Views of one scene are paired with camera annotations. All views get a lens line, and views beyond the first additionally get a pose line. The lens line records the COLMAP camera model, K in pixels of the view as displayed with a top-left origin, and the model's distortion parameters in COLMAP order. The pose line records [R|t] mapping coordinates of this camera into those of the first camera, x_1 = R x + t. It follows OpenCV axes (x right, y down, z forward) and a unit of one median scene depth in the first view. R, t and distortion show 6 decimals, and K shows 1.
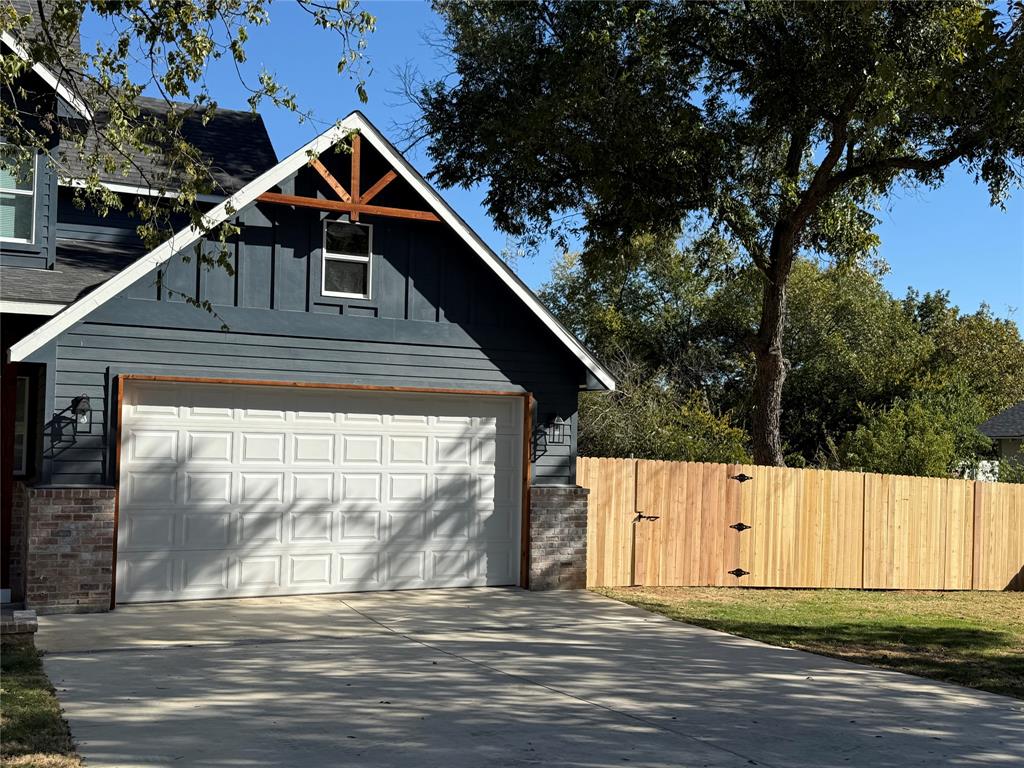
lens RADIAL K [[1091.8, 0, 502.5], [0, 1091.8, 391.7], [0, 0, 1]] dist [0.110668, 0.000000]
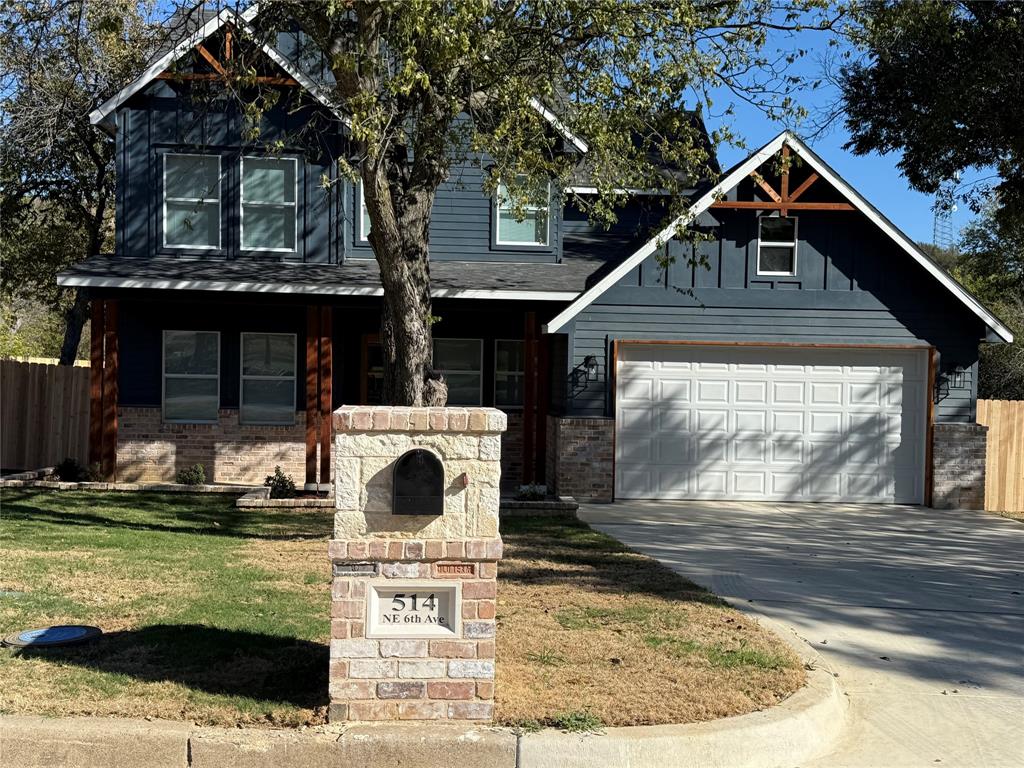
lens RADIAL K [[1091.8, 0, 504.4], [0, 1091.8, 388.8], [0, 0, 1]] dist [0.110668, 0.000000]
pose [[0.933816, 0.002785, -0.357743, 0.022559], [0.016058, 0.998636, 0.049692, -0.022138], [0.357393, -0.052147, 0.932497, -0.330770]]
